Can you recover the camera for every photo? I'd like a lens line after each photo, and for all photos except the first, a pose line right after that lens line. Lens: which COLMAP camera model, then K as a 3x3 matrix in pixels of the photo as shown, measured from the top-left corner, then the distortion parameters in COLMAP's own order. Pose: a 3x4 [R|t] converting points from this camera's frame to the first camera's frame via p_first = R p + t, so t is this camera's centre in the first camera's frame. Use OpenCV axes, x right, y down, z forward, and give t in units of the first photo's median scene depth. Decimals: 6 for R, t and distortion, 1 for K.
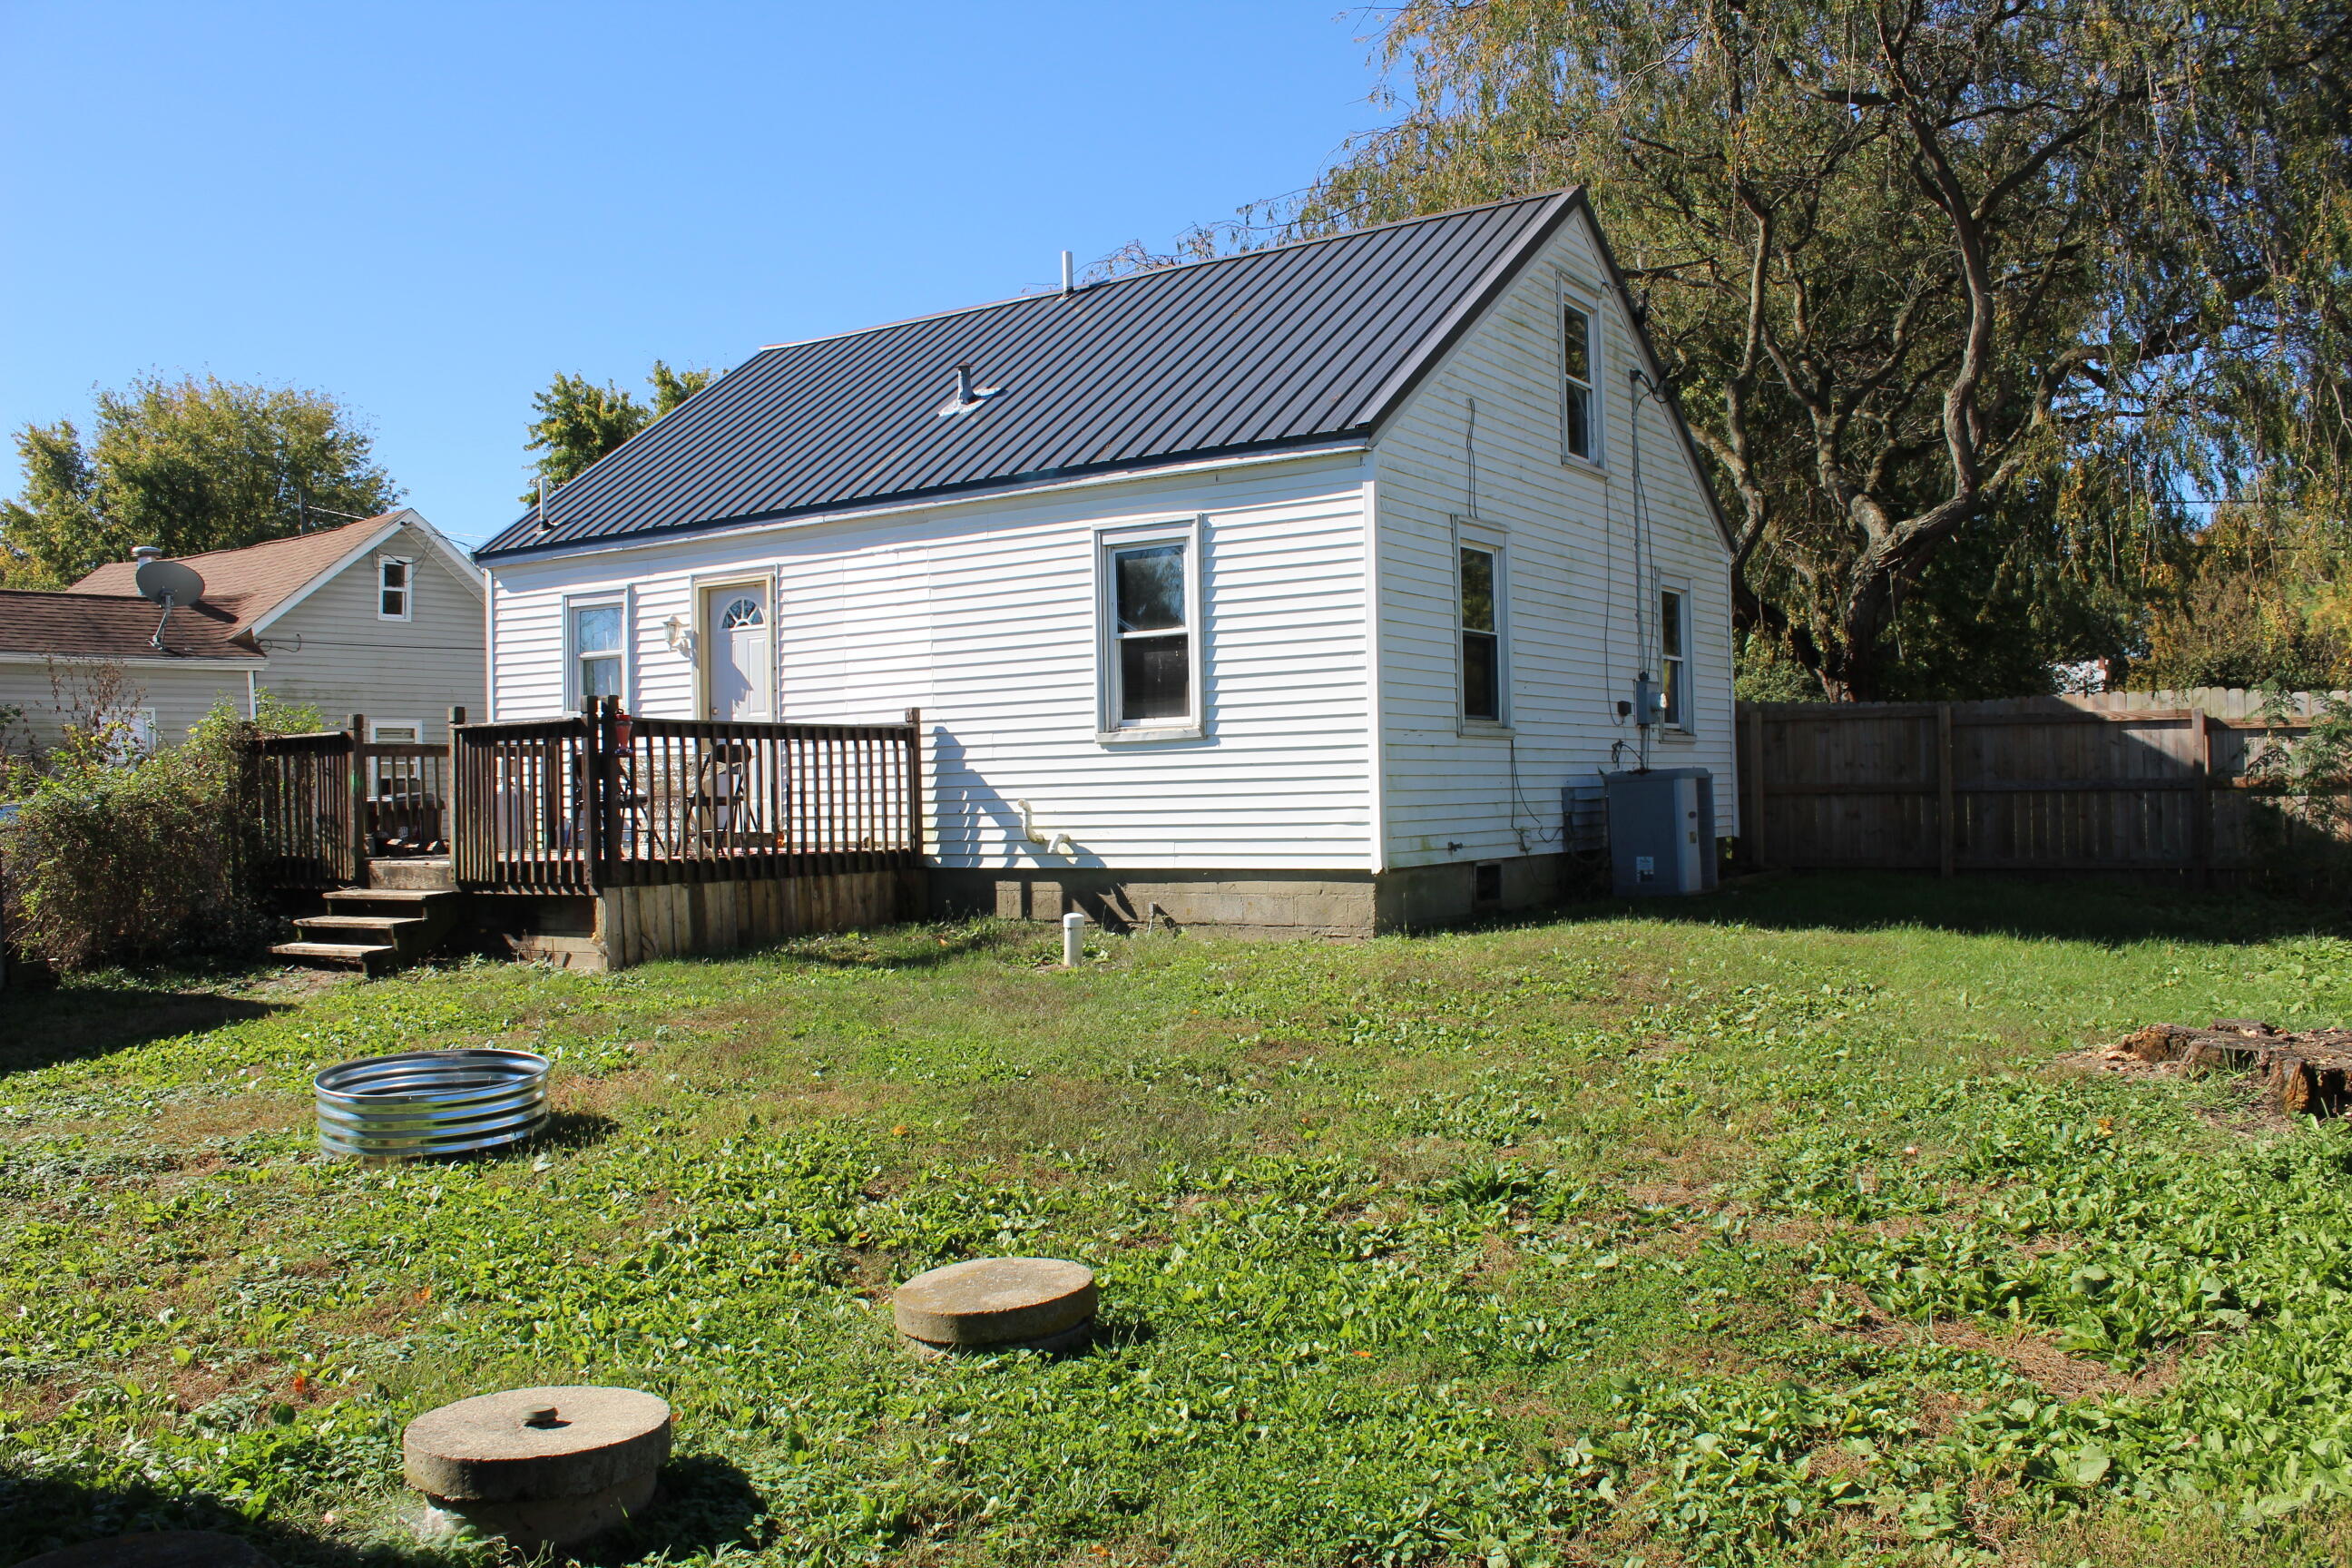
lens RADIAL K [[1942.5, 0, 1176.0], [0, 1942.5, 784.0], [0, 0, 1]] dist [-0.170048, 0.191408]
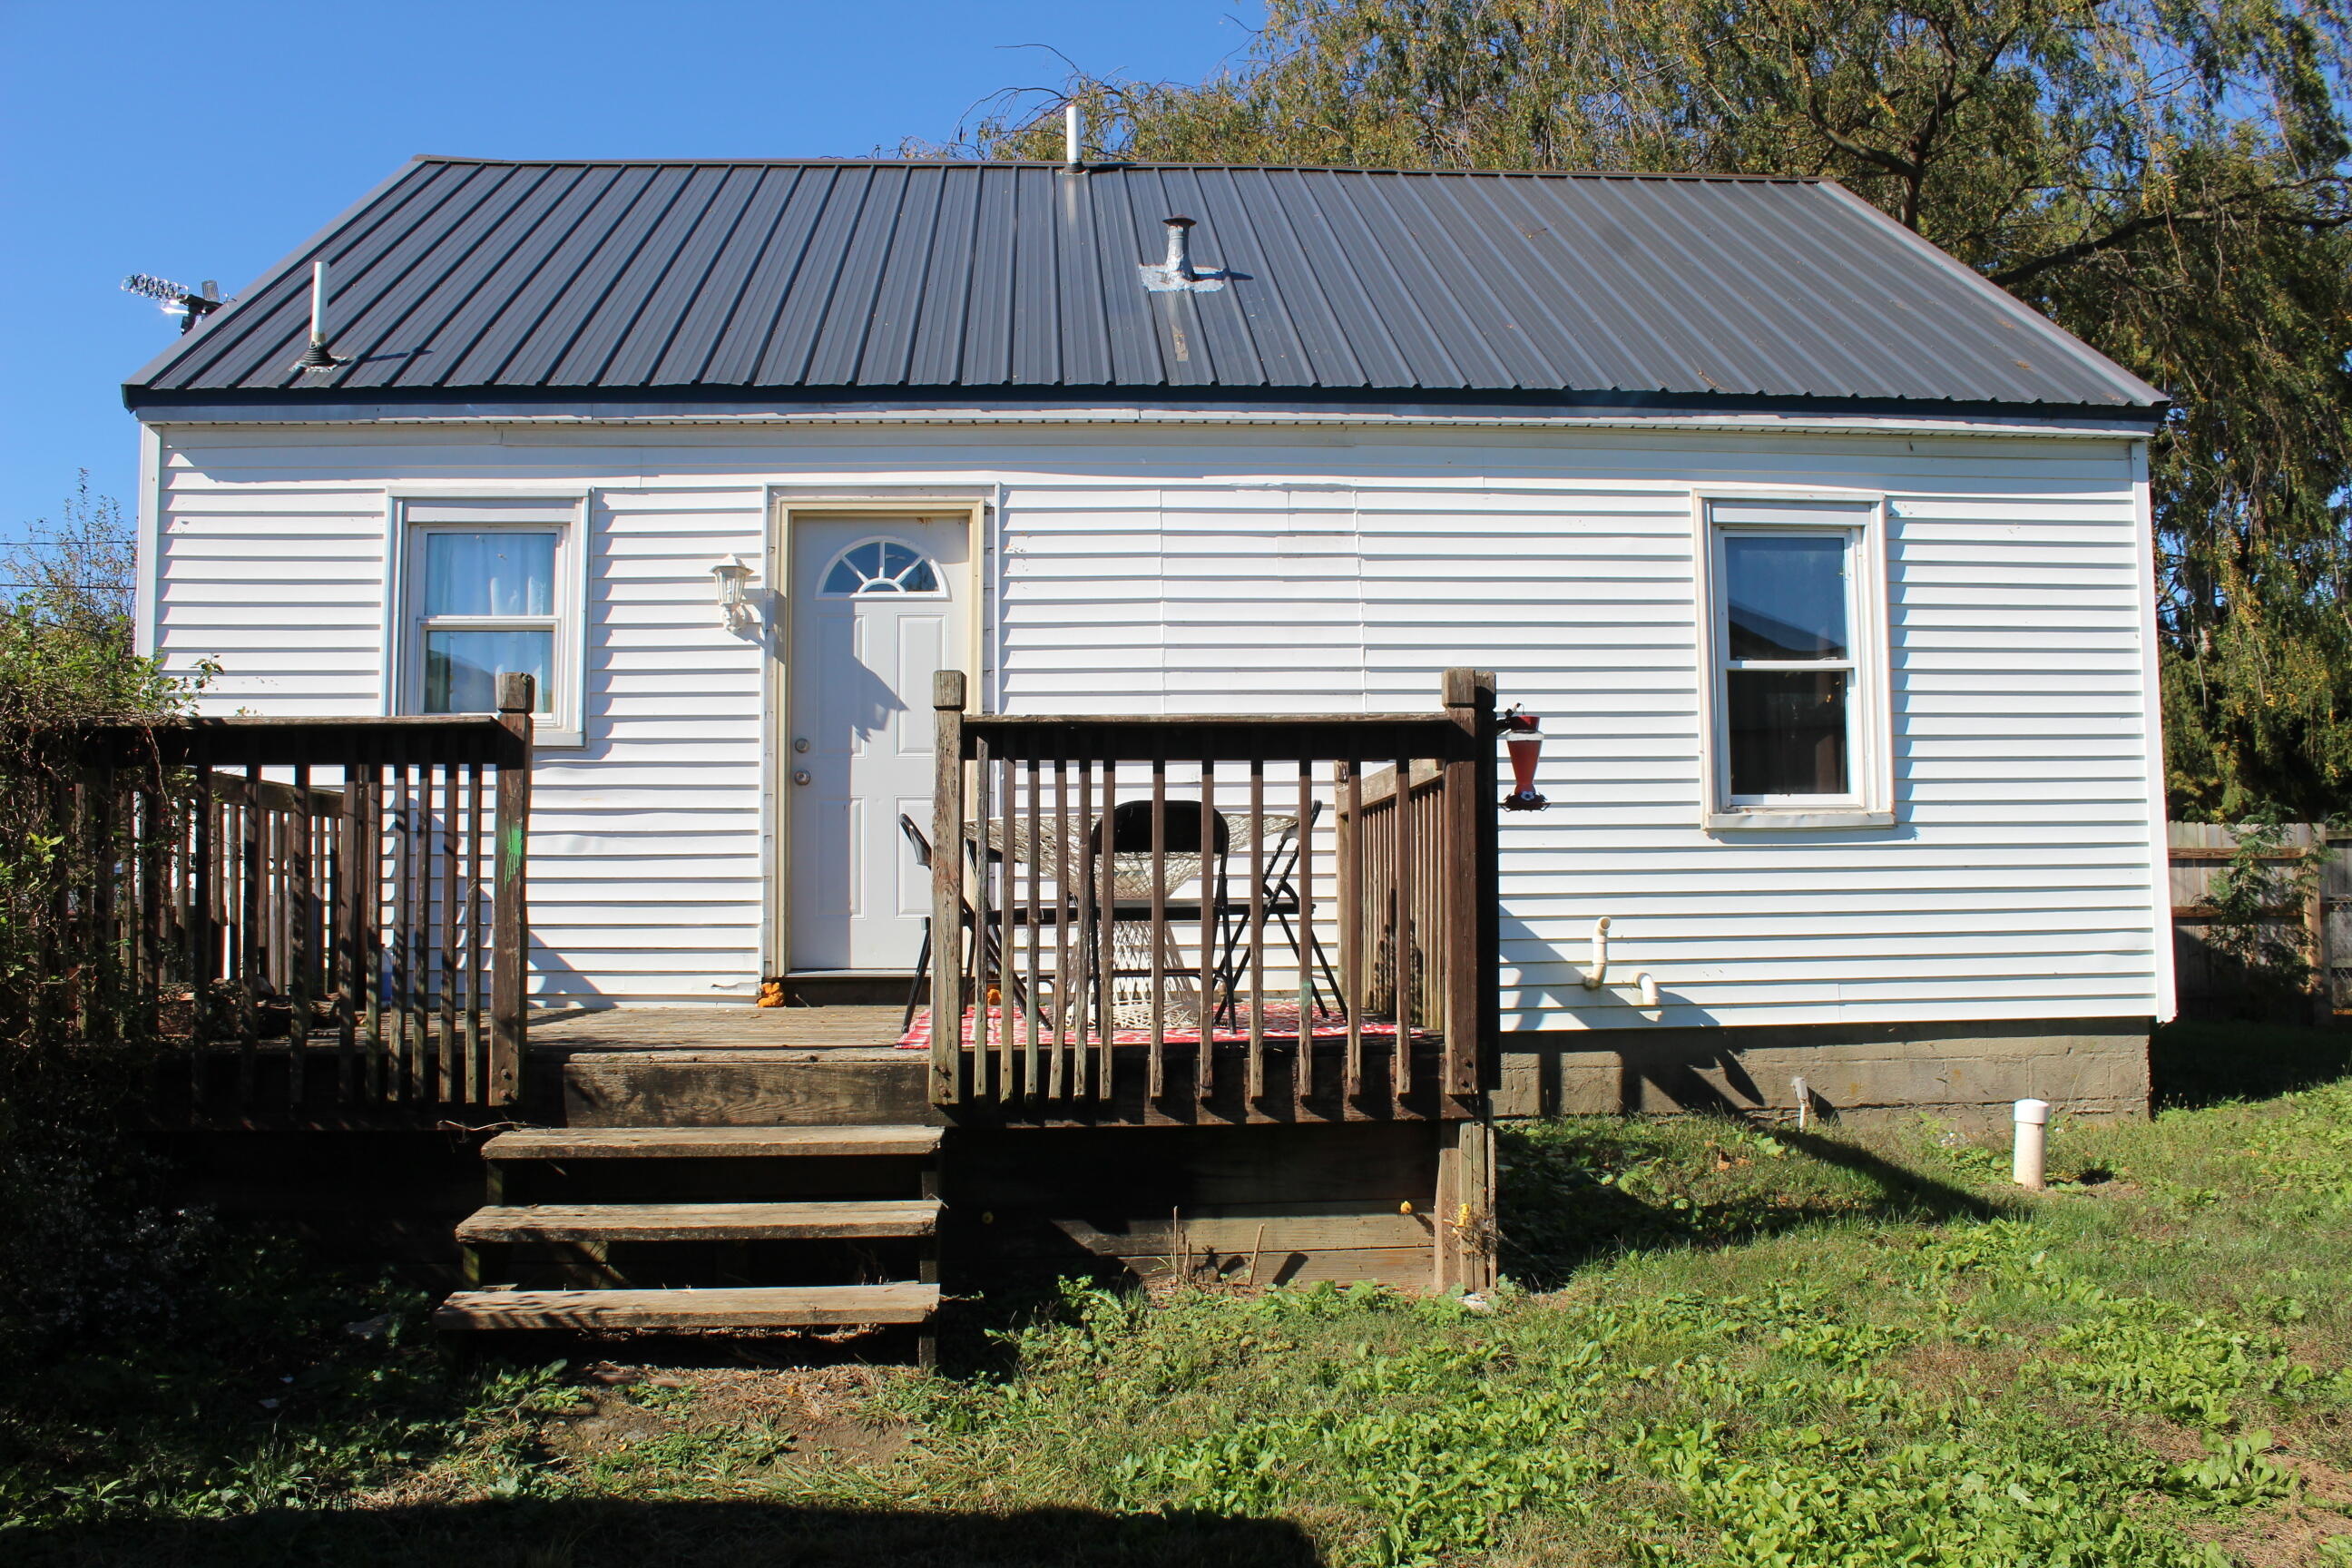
lens RADIAL K [[1949.1, 0, 1170.3], [0, 1949.1, 816.3], [0, 0, 1]] dist [-0.167811, 0.123489]
pose [[0.798084, 0.044701, 0.600885, -0.557153], [-0.010943, 0.998155, -0.059721, 0.014143], [-0.602446, 0.041087, 0.797101, 0.601938]]
